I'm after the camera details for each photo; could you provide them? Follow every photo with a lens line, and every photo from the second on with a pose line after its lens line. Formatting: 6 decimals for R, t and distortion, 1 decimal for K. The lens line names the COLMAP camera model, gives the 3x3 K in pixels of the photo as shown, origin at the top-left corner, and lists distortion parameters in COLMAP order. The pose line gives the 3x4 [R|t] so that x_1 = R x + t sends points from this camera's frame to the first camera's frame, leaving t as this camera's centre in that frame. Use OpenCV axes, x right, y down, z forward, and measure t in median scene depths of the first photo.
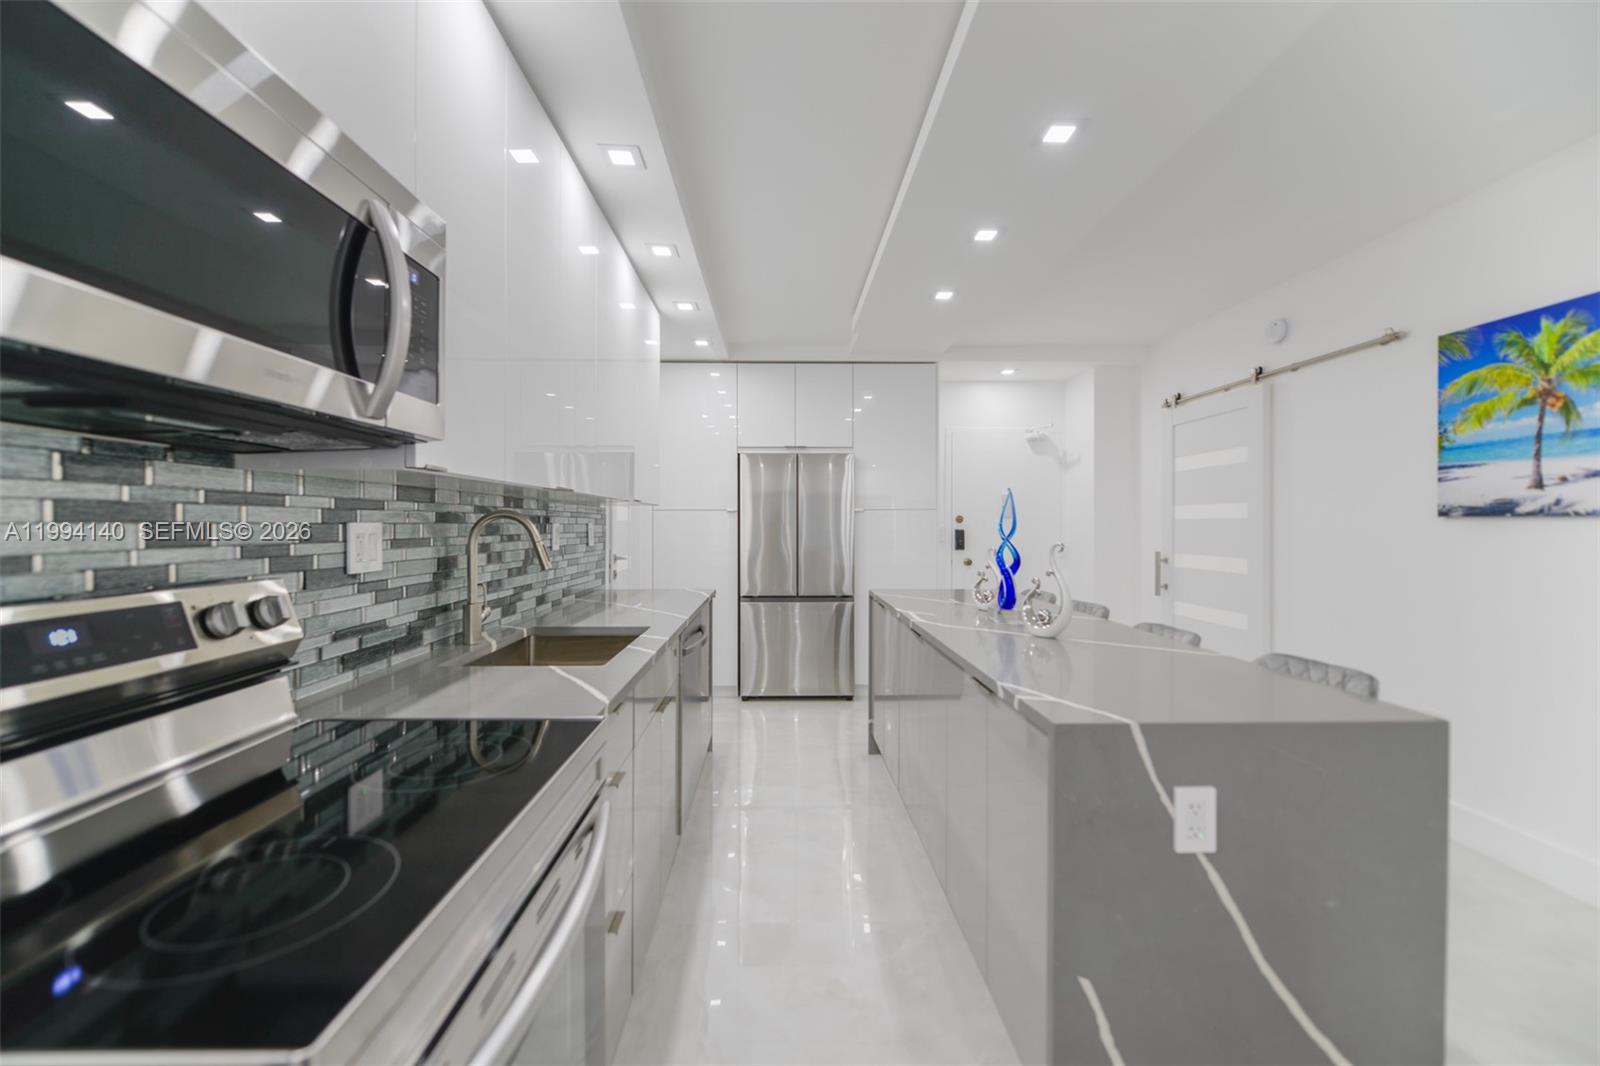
lens RADIAL K [[628.3, 0, 784.1], [0, 628.3, 525.4], [0, 0, 1]] dist [-0.003057, -0.001906]
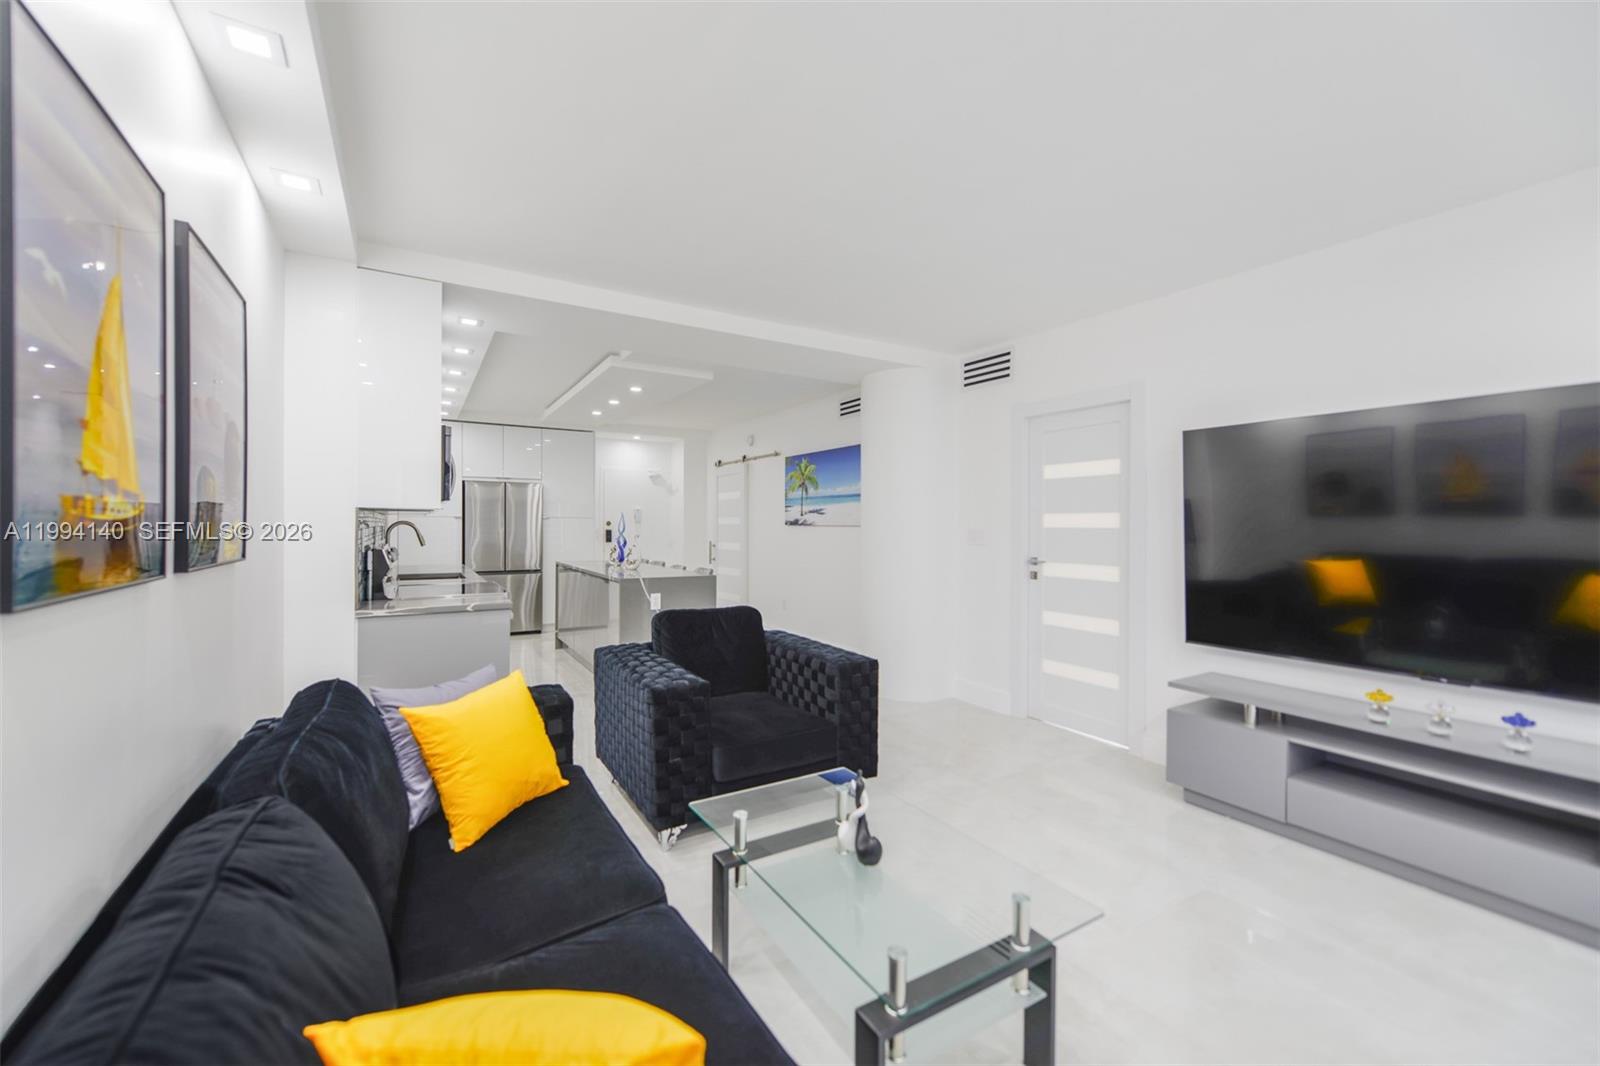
lens RADIAL K [[628.3, 0, 781.2], [0, 628.3, 517.4], [0, 0, 1]] dist [-0.003057, -0.001906]
pose [[0.866726, 0.011667, 0.498648, -0.339828], [-0.004289, 0.999864, -0.015941, -0.003457], [-0.498766, 0.011678, 0.866658, -1.492698]]
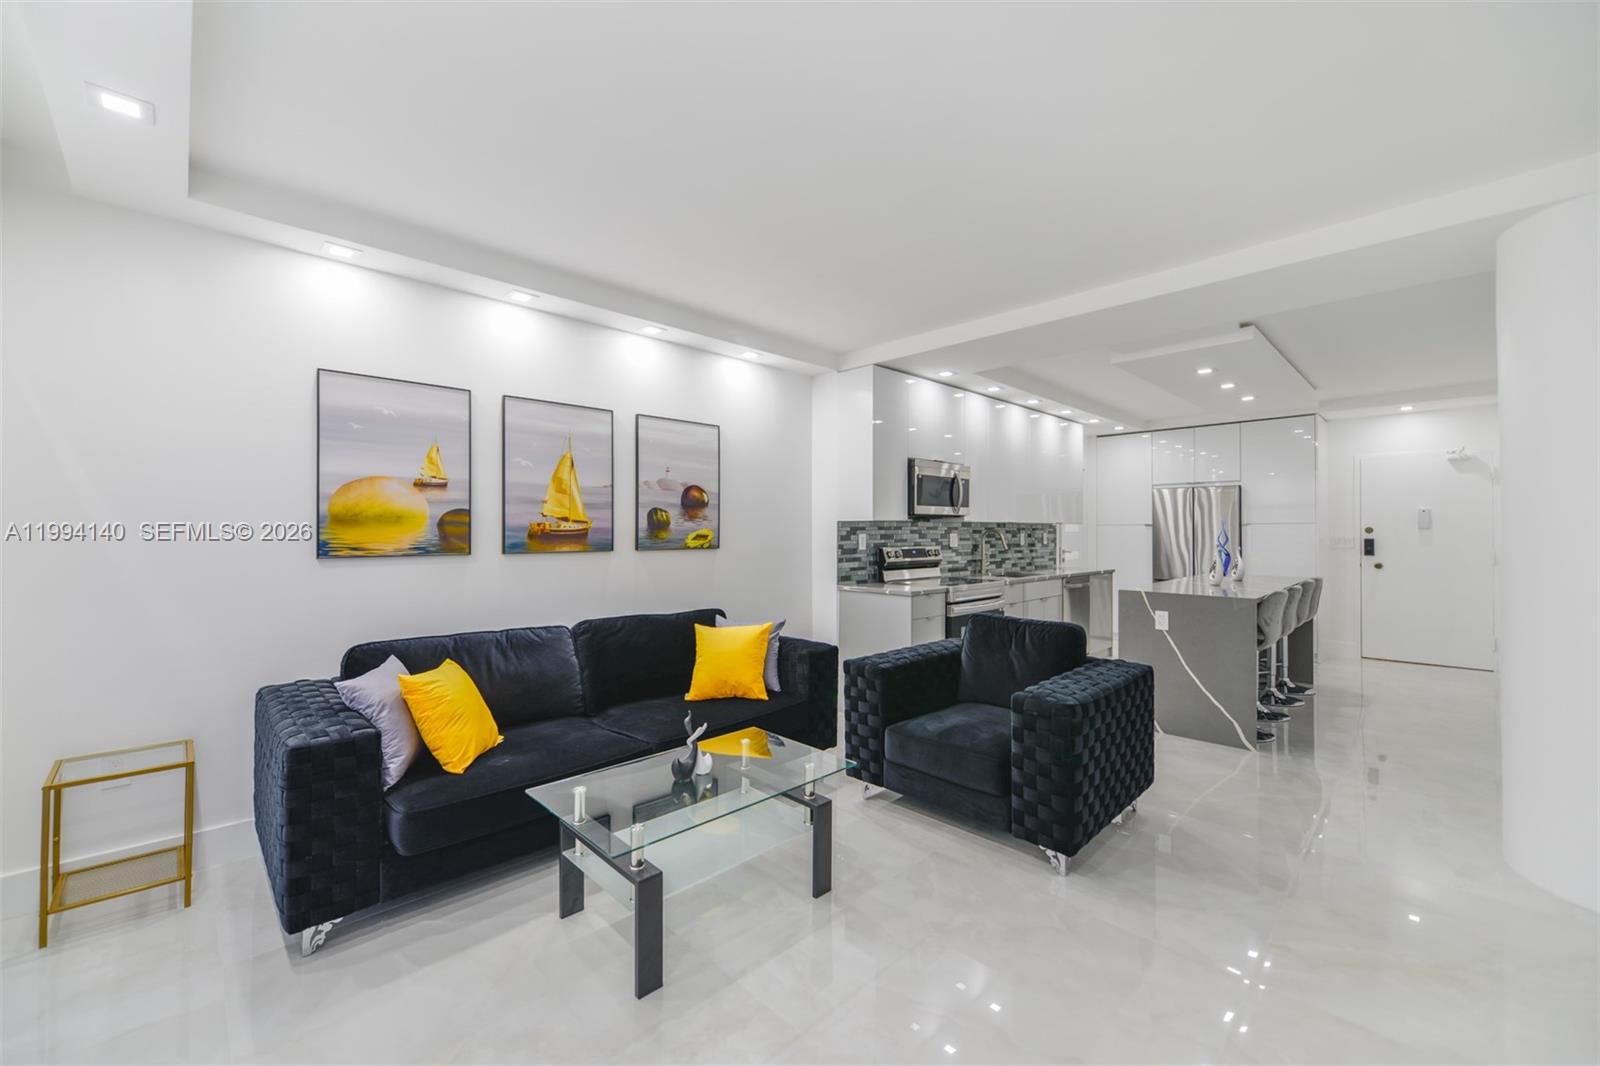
lens RADIAL K [[628.3, 0, 799.8], [0, 628.3, 528.2], [0, 0, 1]] dist [-0.003057, -0.001906]
pose [[0.690369, -0.001811, -0.723455, 0.927736], [-0.003180, 0.999980, -0.005538, -0.007997], [0.723451, 0.006124, 0.690349, -1.482319]]
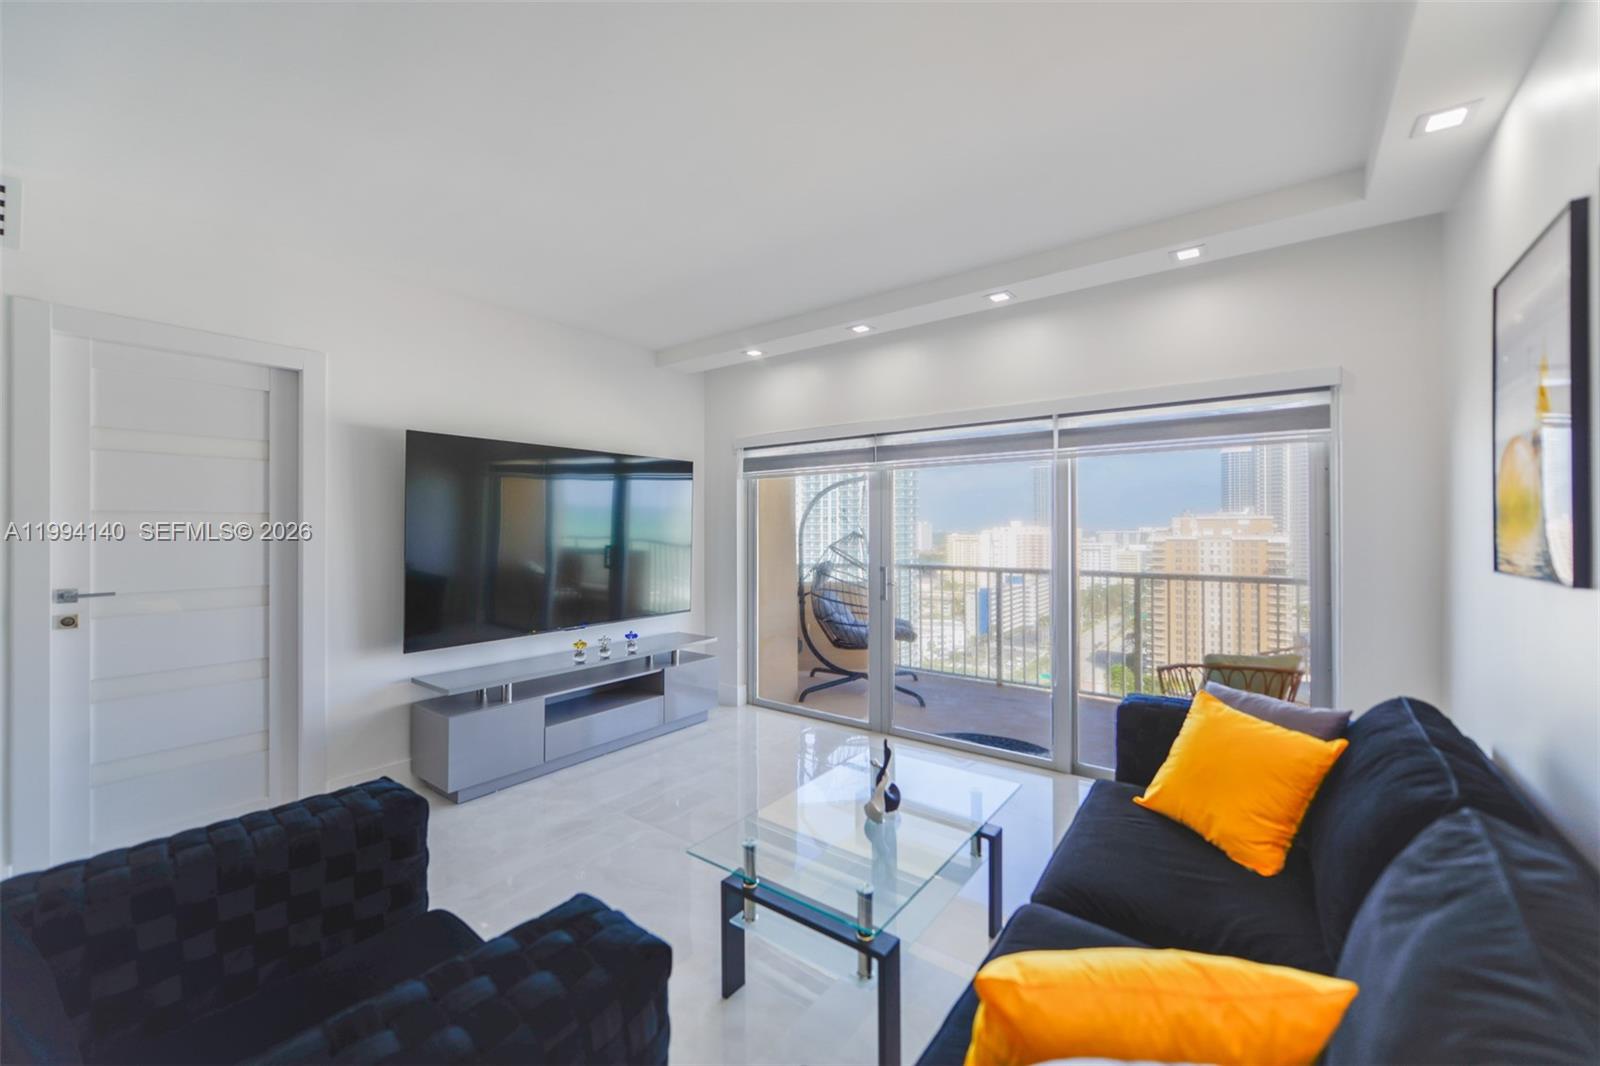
lens RADIAL K [[628.3, 0, 786.6], [0, 628.3, 526.9], [0, 0, 1]] dist [-0.003057, -0.001906]
pose [[-0.780300, 0.002524, 0.625400, -0.320388], [0.003568, 0.999994, 0.000416, -0.016547], [-0.625395, 0.002556, -0.780304, -0.176493]]
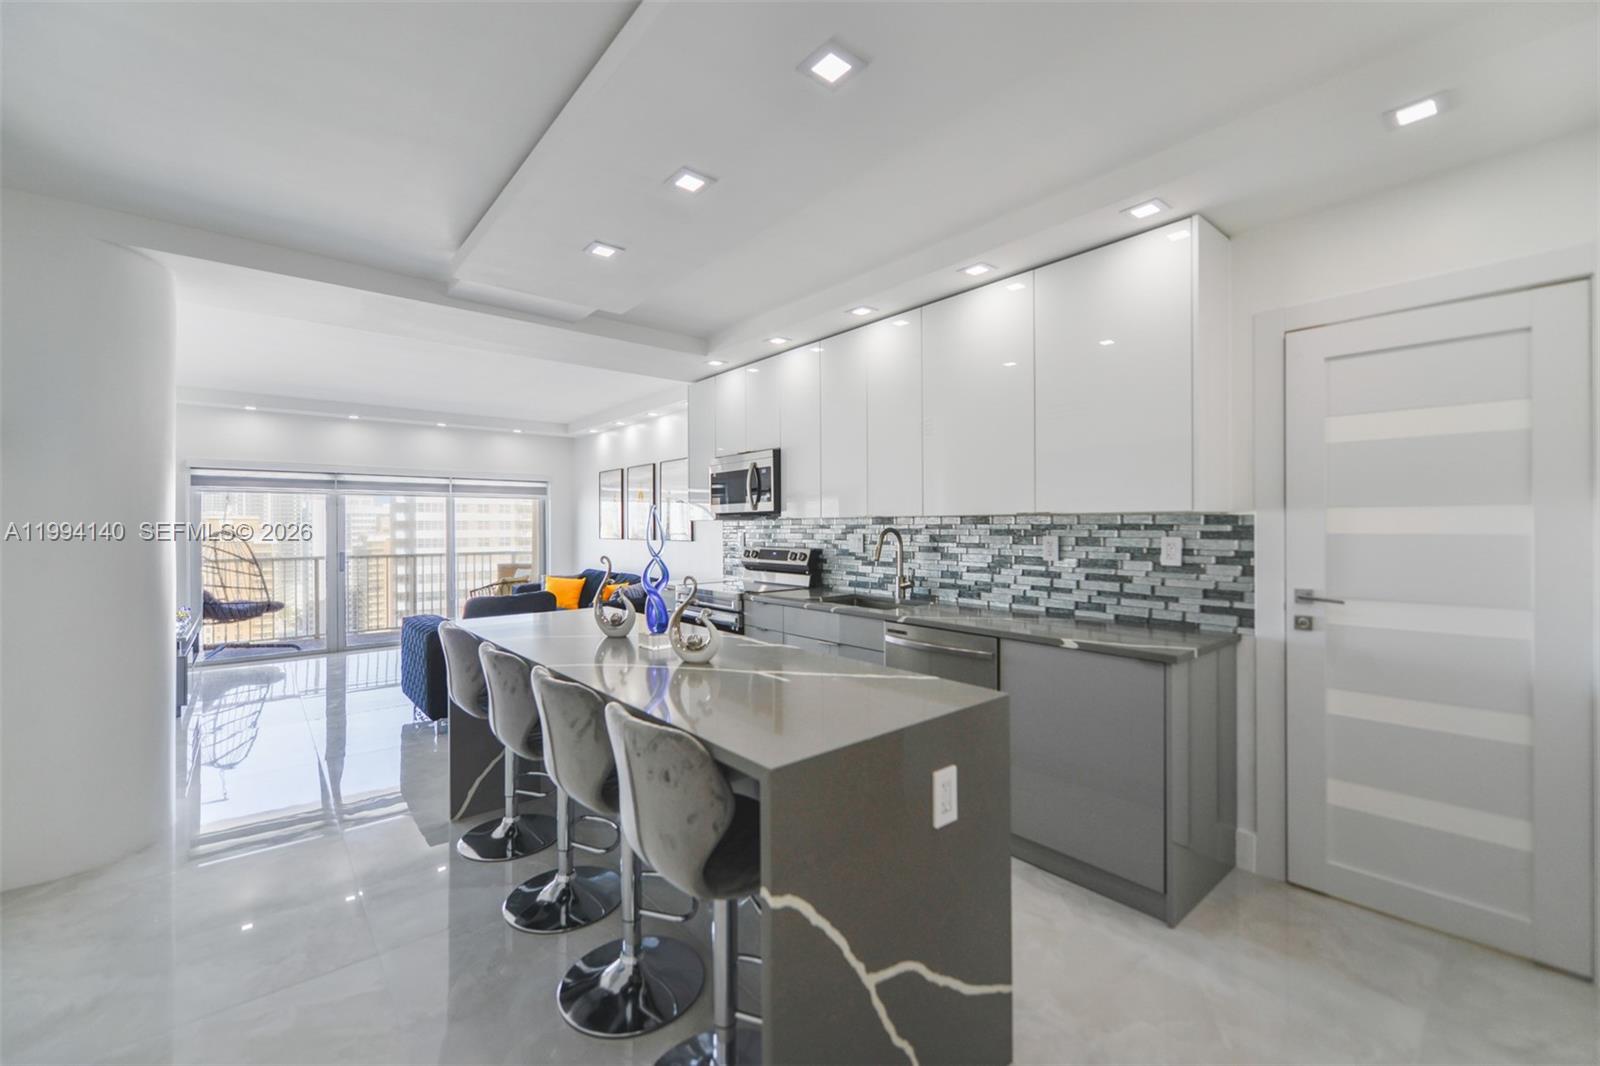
lens RADIAL K [[653.3, 0, 791.0], [0, 653.3, 528.7], [0, 0, 1]] dist [0.006512, -0.000179]
pose [[-0.775842, 0.005223, -0.630906, 0.870091], [0.001685, 0.999979, 0.006206, -0.029417], [0.630926, 0.003752, -0.775834, 1.991936]]
